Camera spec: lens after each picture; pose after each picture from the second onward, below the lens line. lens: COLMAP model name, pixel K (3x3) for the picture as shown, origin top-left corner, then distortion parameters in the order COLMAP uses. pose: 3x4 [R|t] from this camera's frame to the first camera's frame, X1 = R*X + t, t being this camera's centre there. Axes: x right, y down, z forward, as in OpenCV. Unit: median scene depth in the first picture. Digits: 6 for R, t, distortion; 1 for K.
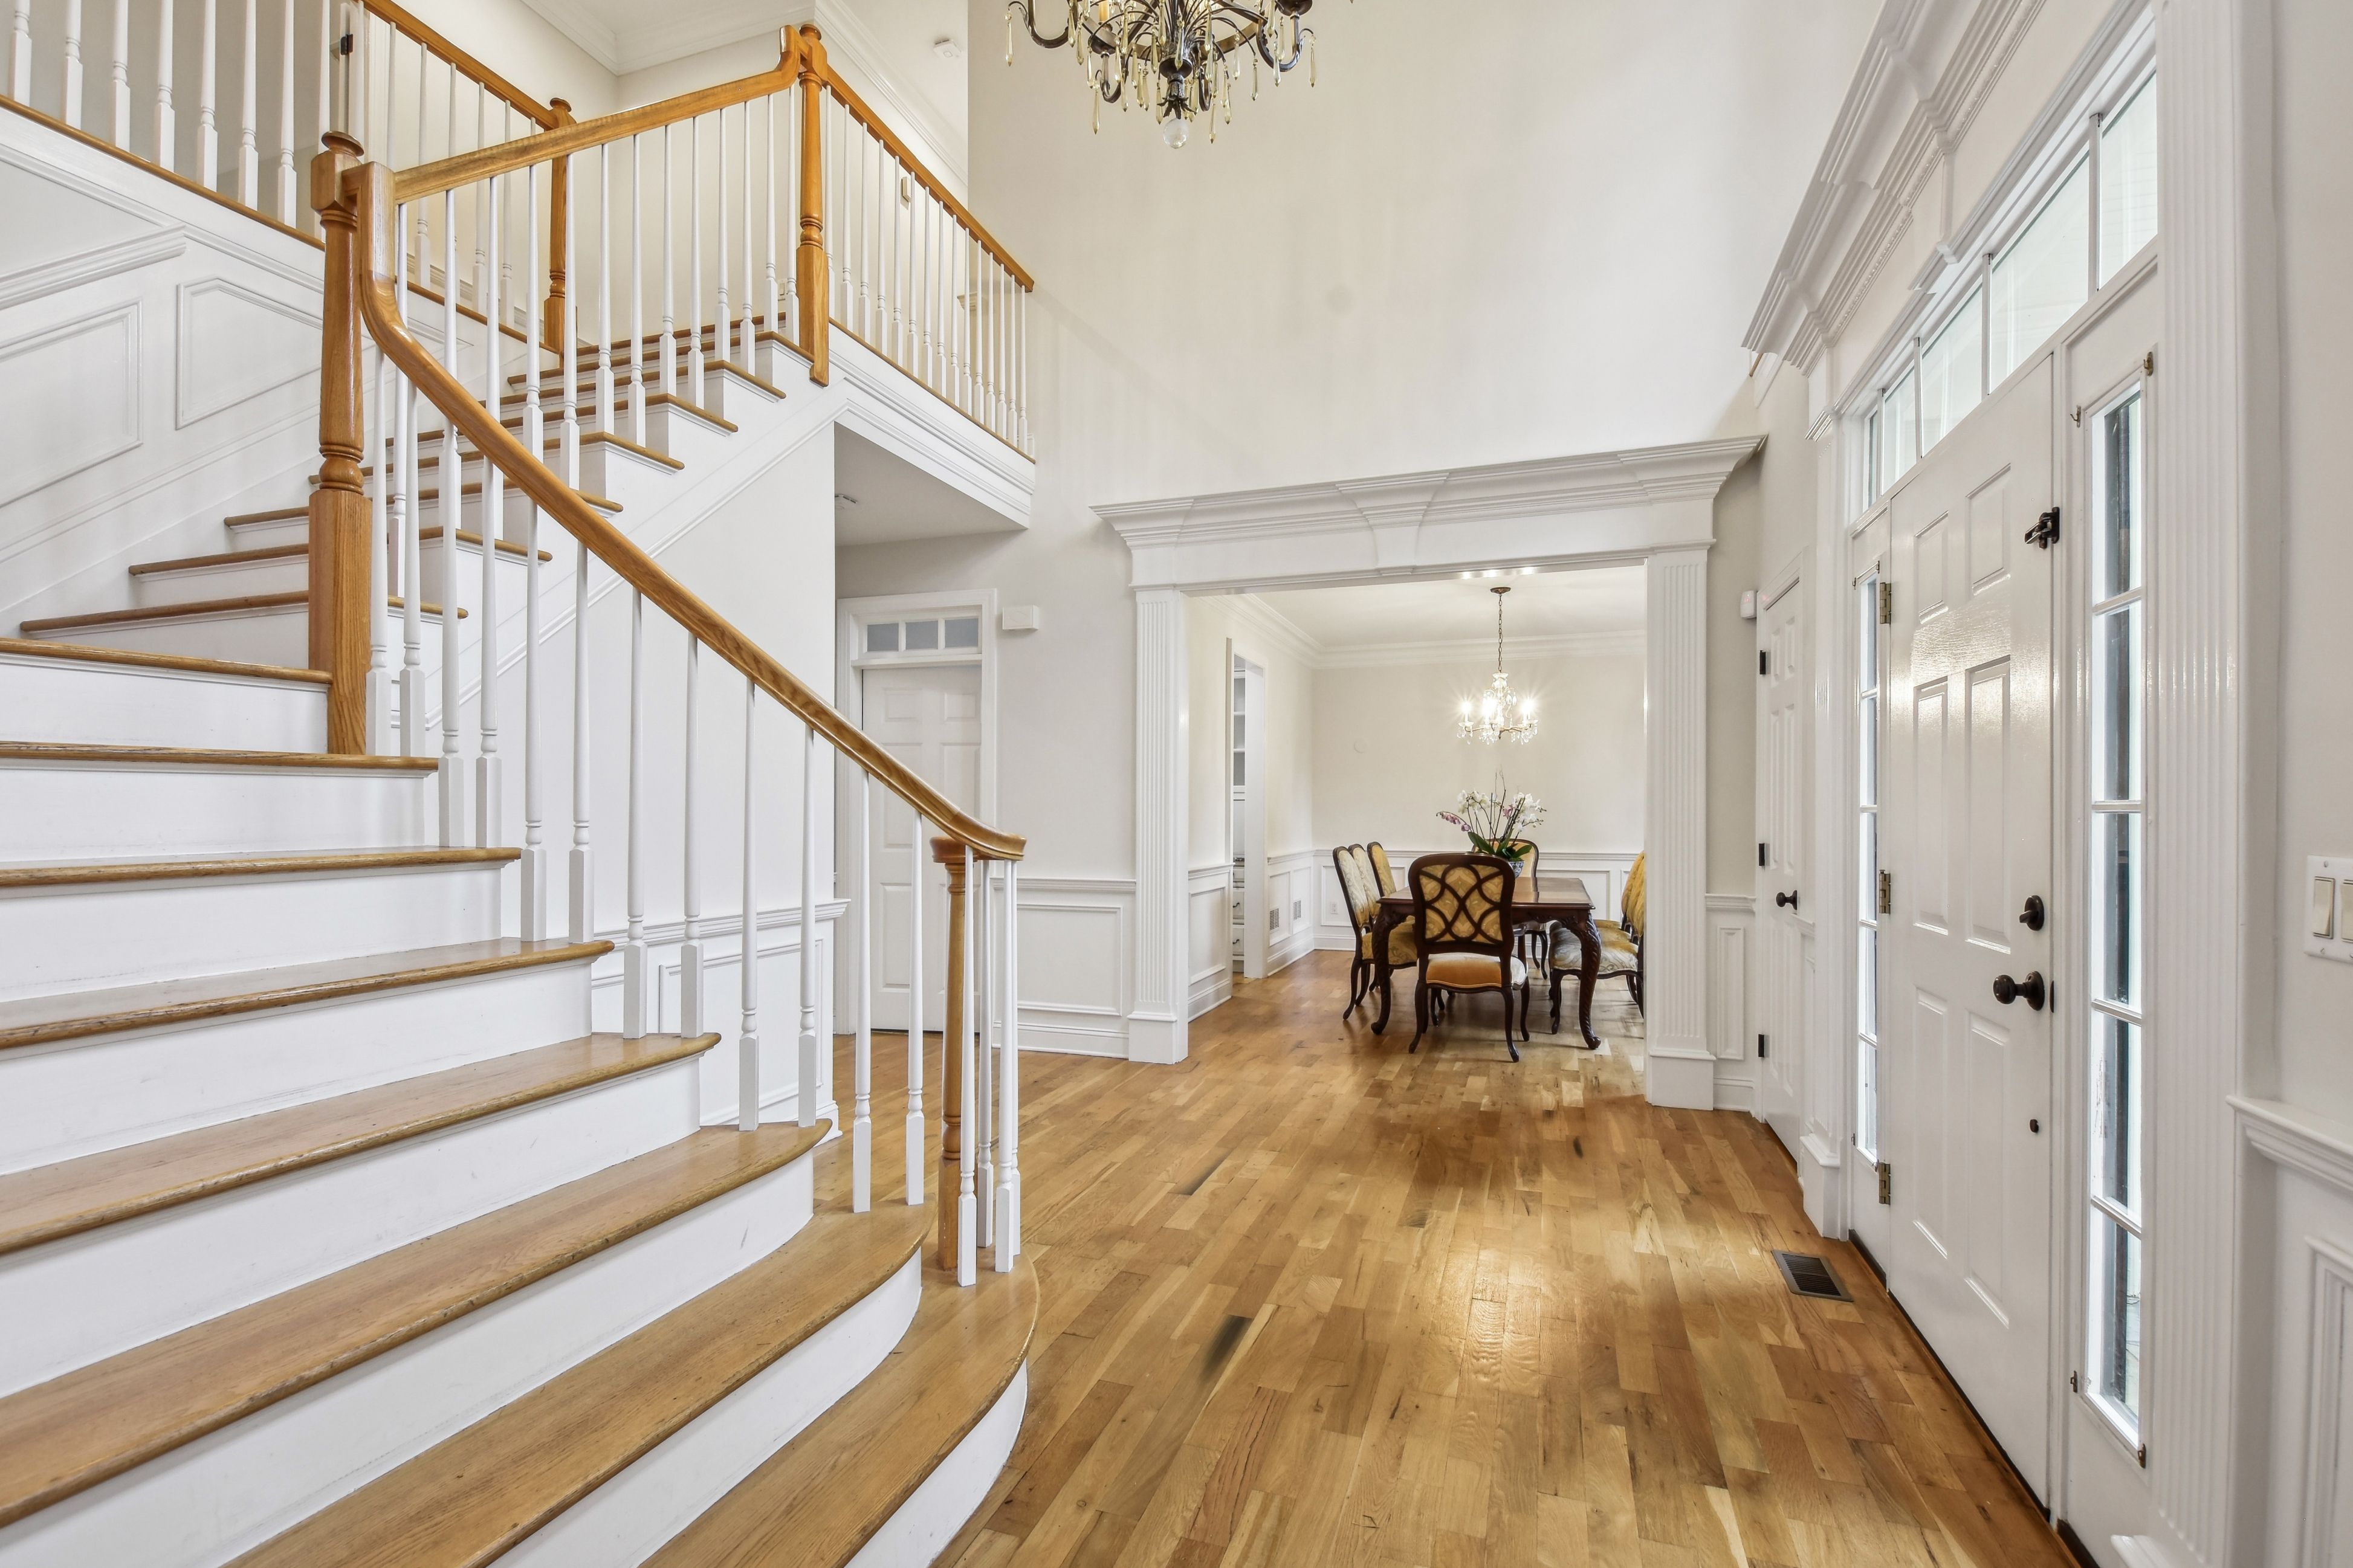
lens RADIAL K [[1052.9, 0, 1182.1], [0, 1052.9, 807.2], [0, 0, 1]] dist [0.017439, -0.007904]
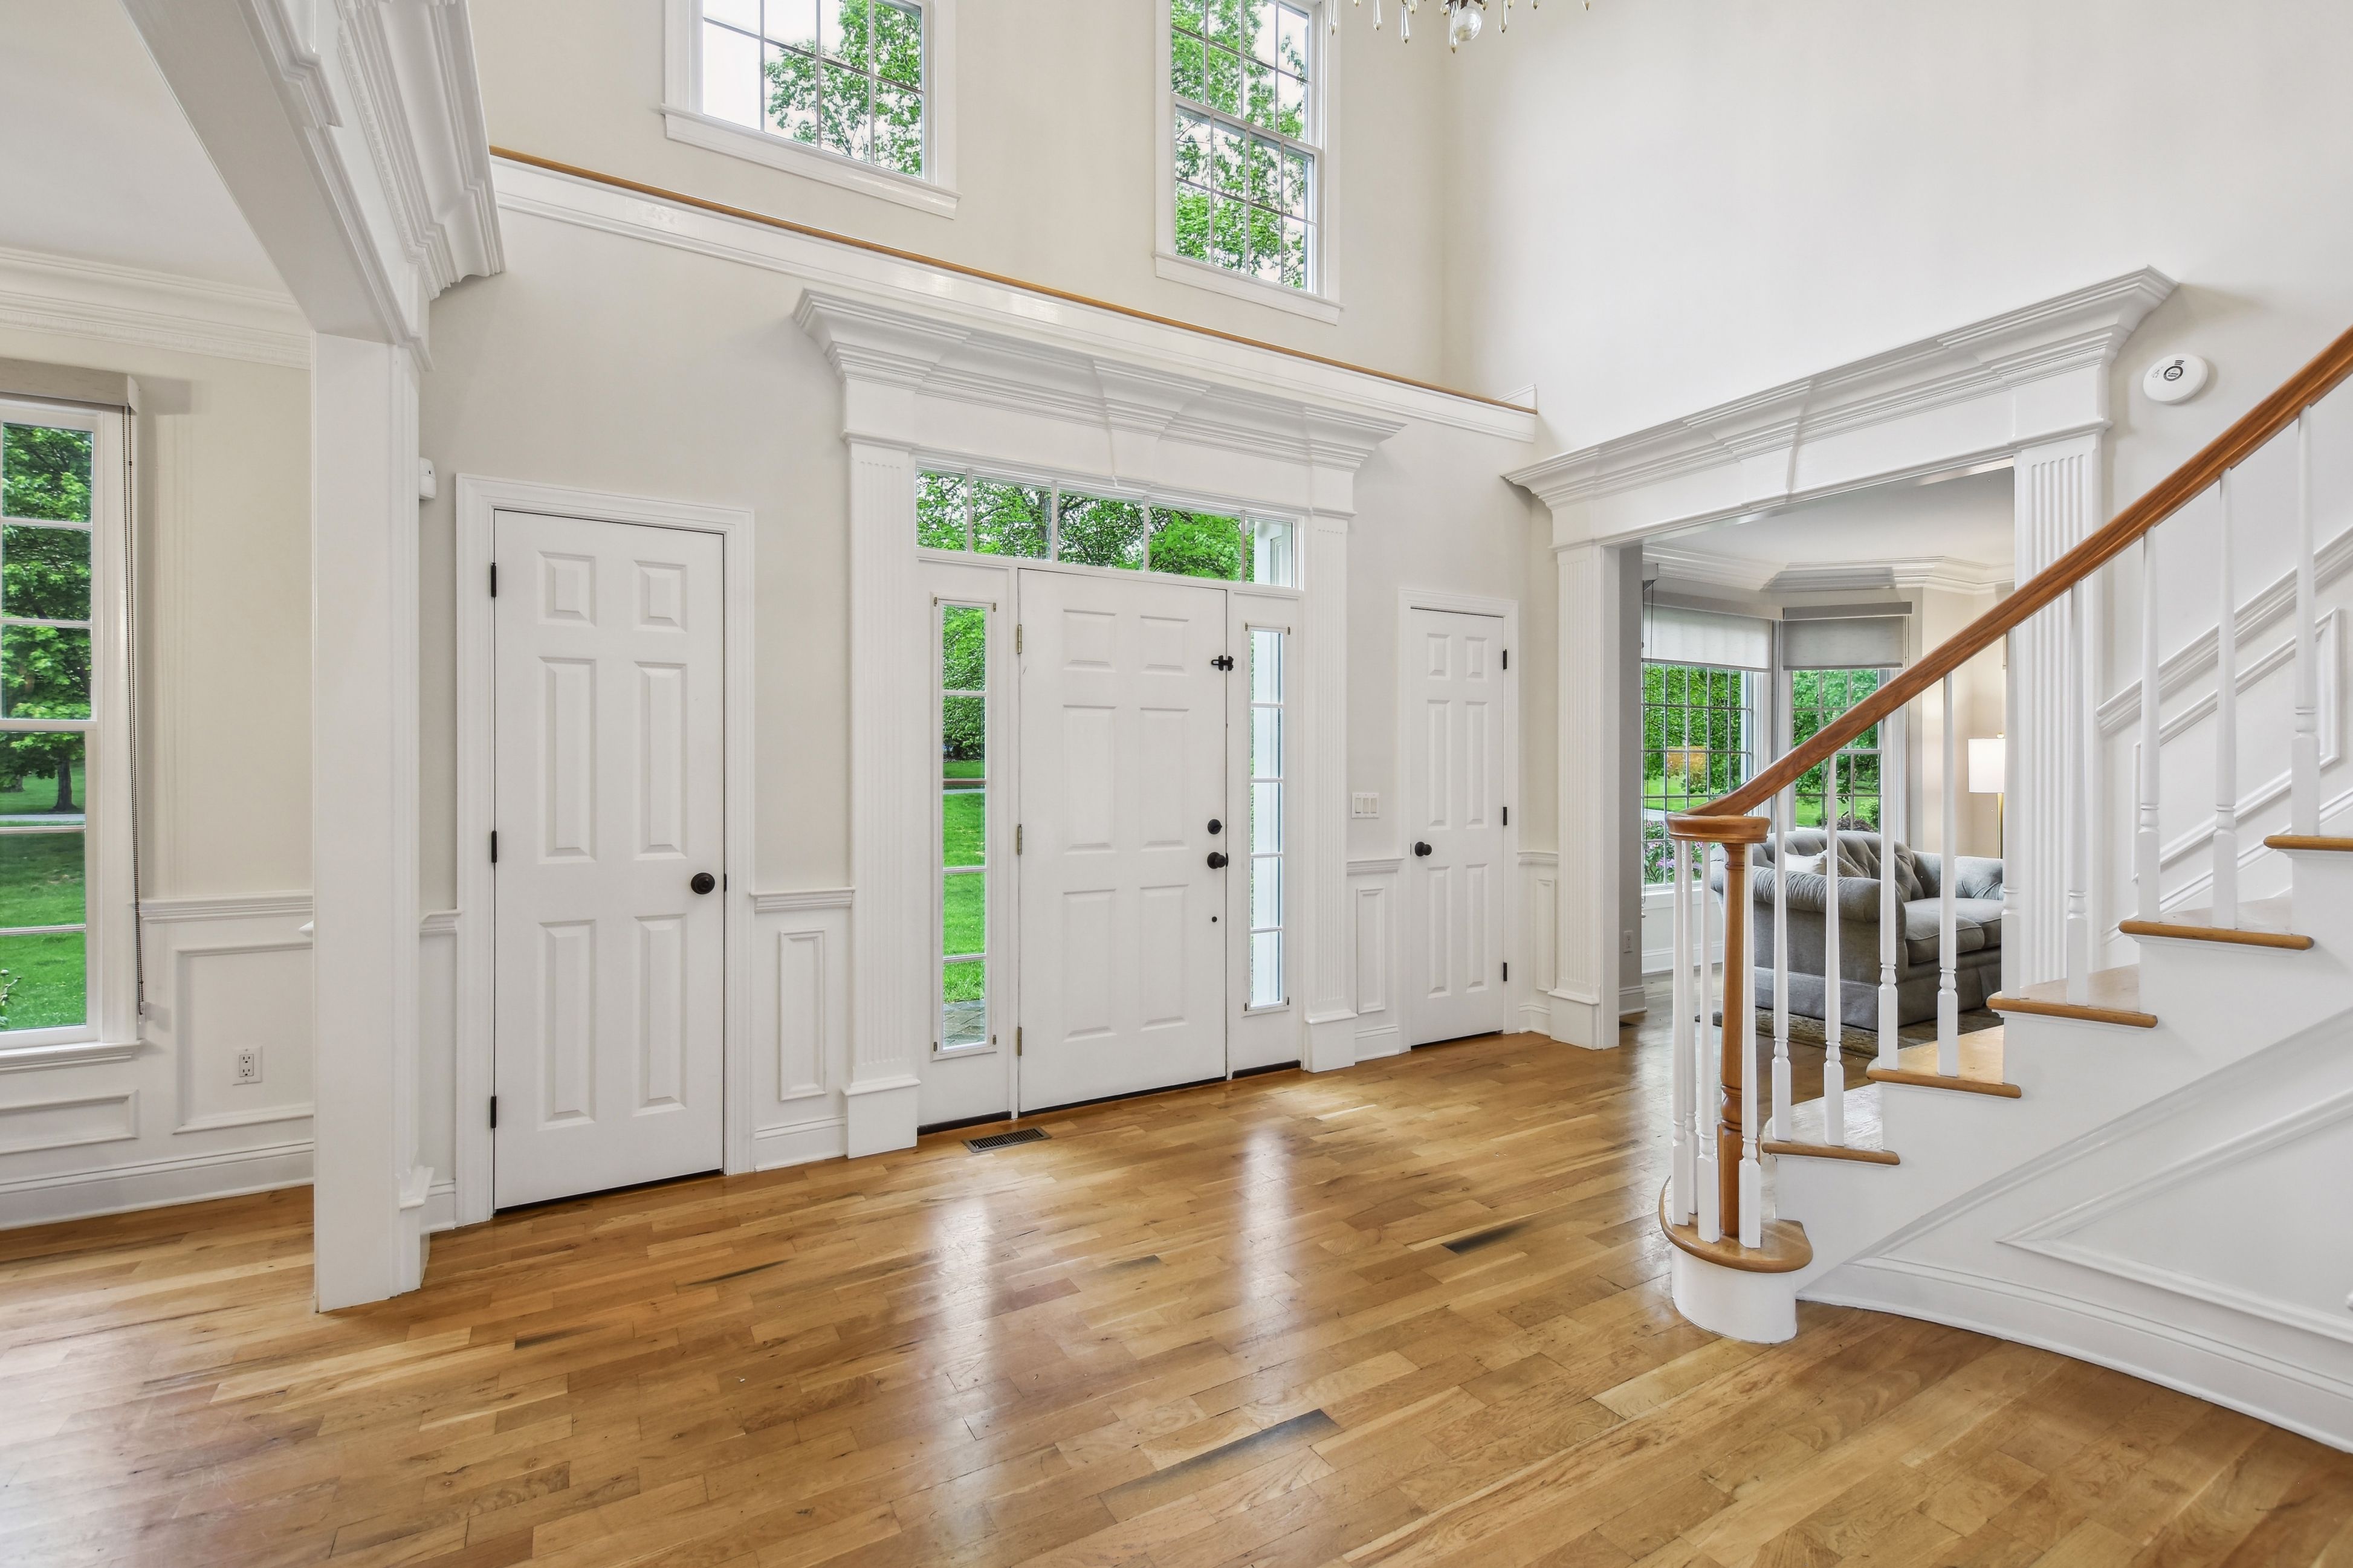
lens RADIAL K [[1023.1, 0, 1169.6], [0, 1023.1, 773.0], [0, 0, 1]] dist [0.020383, -0.012080]
pose [[-0.754761, 0.000007, 0.656000, -0.337238], [-0.002529, 0.999993, -0.002919, -0.005992], [-0.655995, -0.003862, -0.754755, 1.584290]]
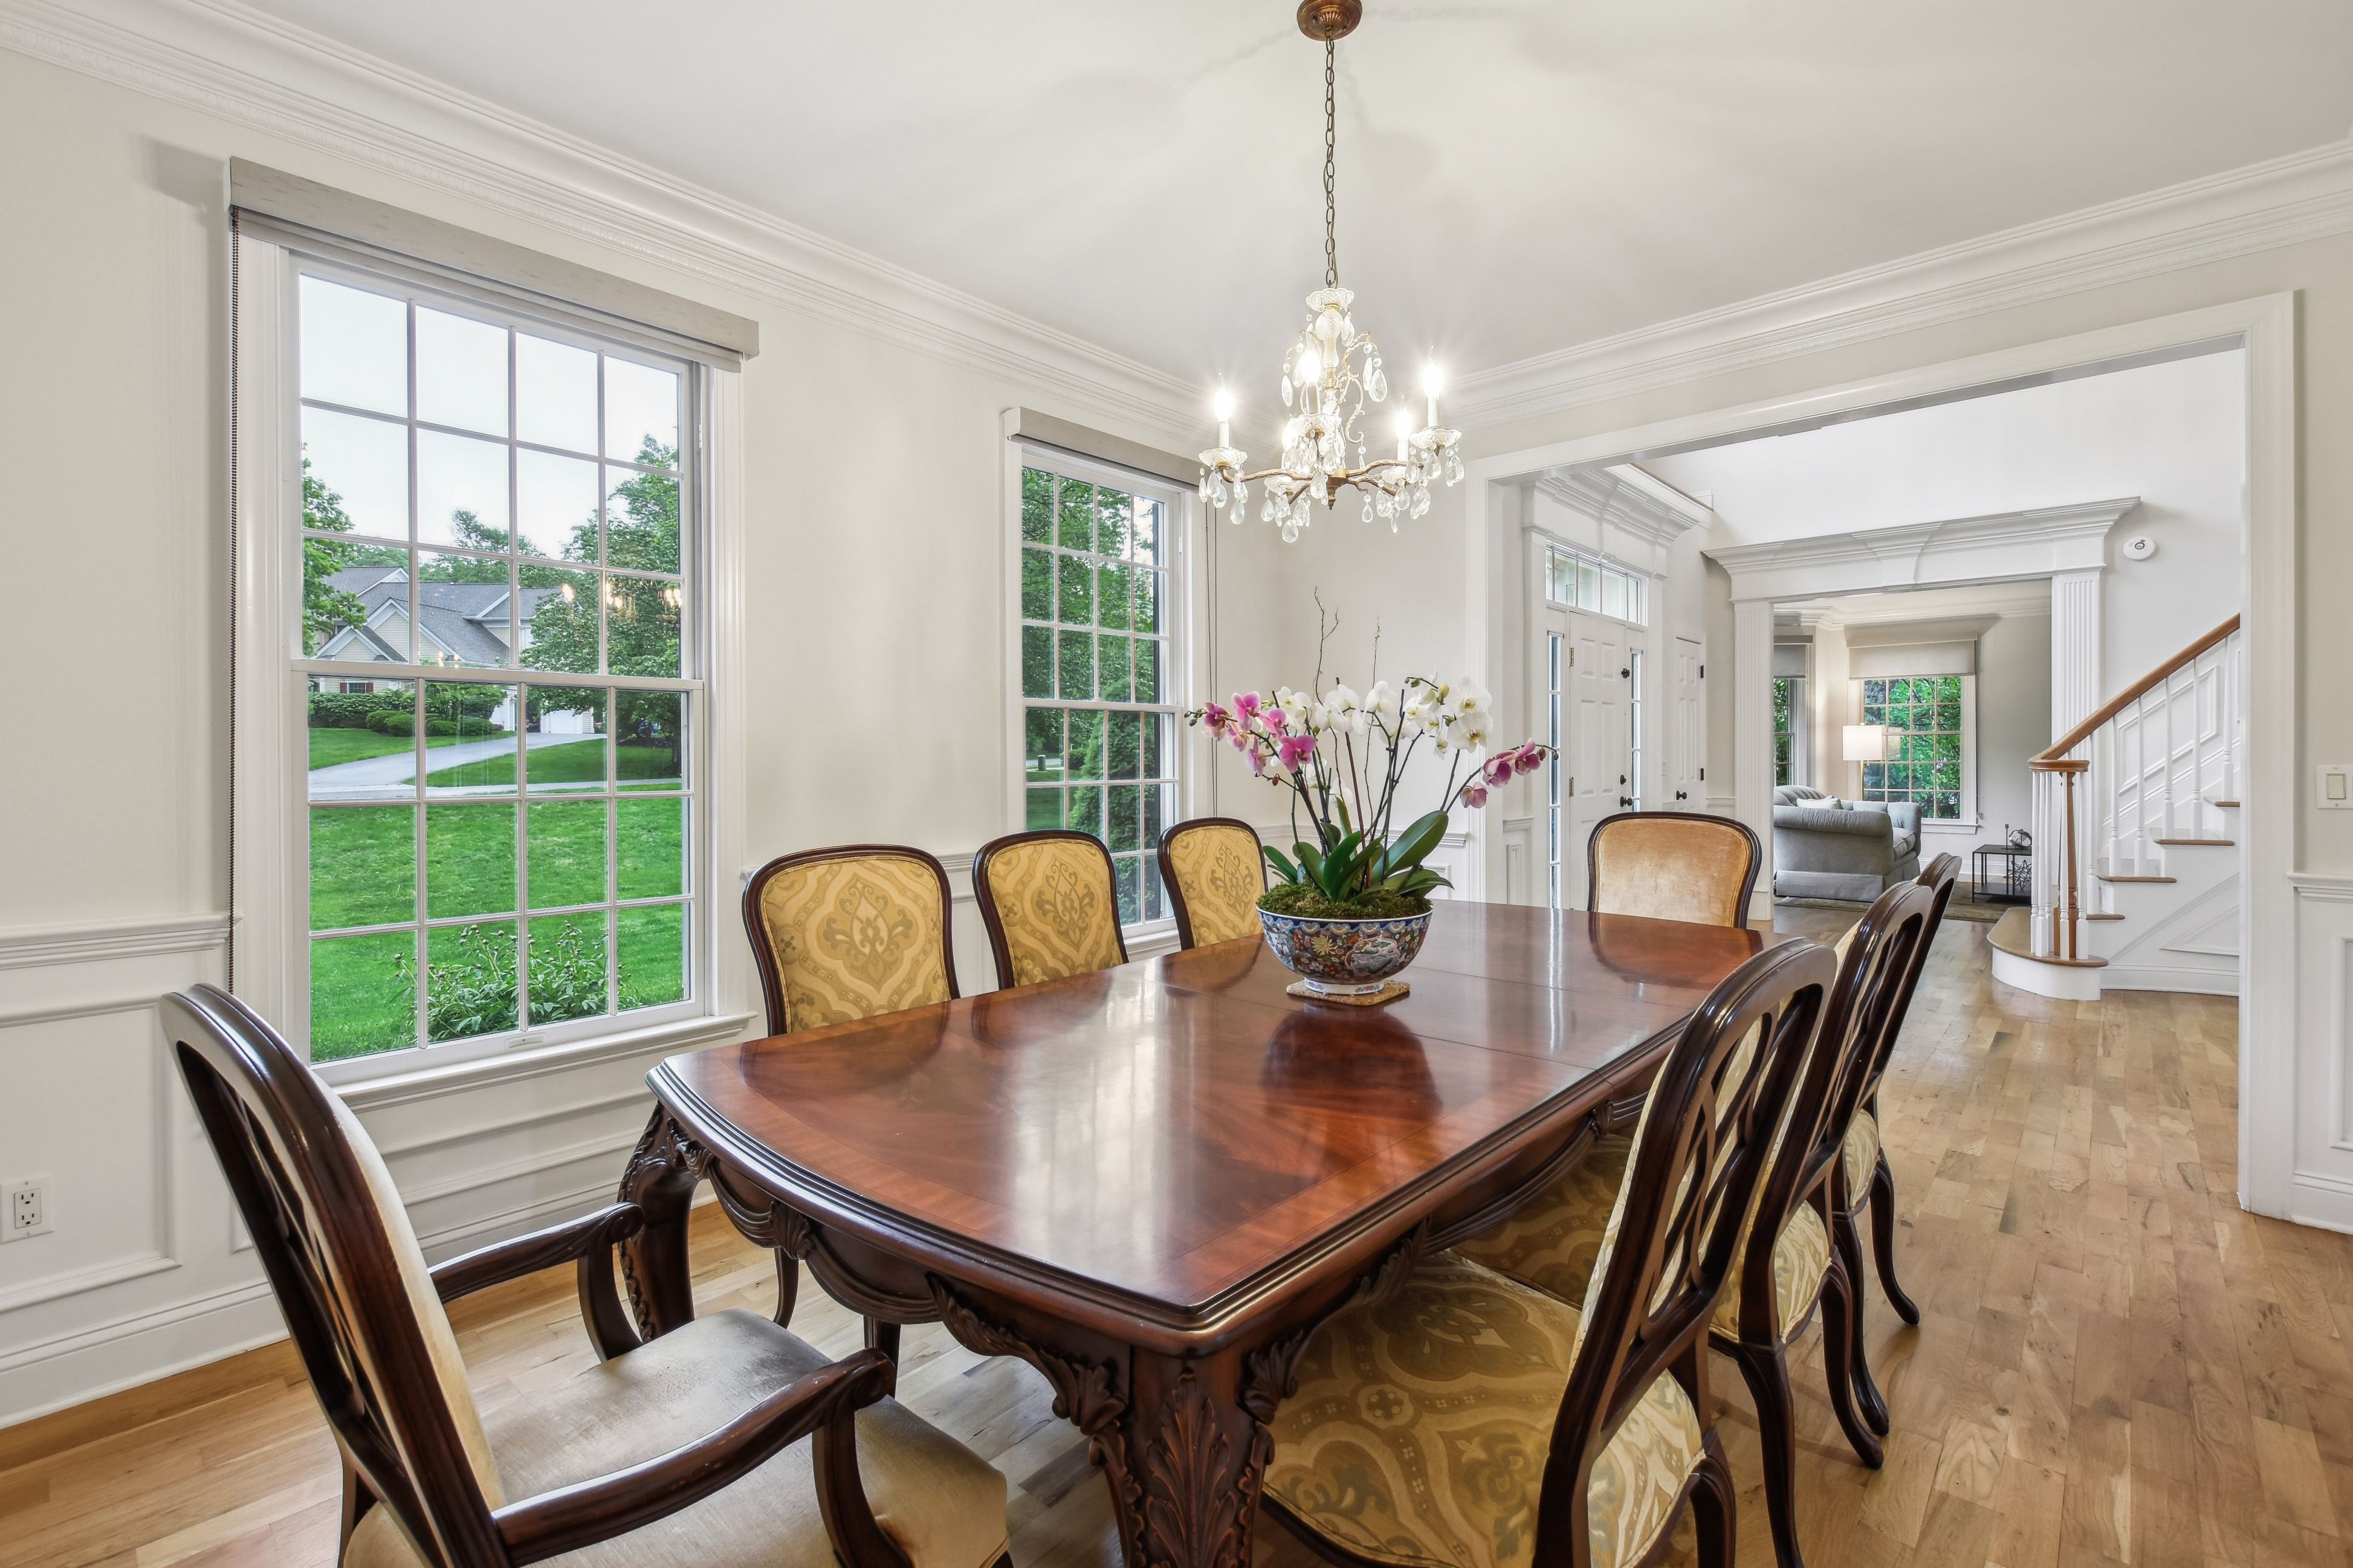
lens RADIAL K [[1025.6, 0, 1172.4], [0, 1025.6, 761.2], [0, 0, 1]] dist [0.001291, 0.000350]
pose [[-0.916072, 0.003075, 0.401003, 0.464973], [0.003202, 0.999995, -0.000352, 0.019978], [-0.401002, 0.000962, -0.916077, 2.736710]]
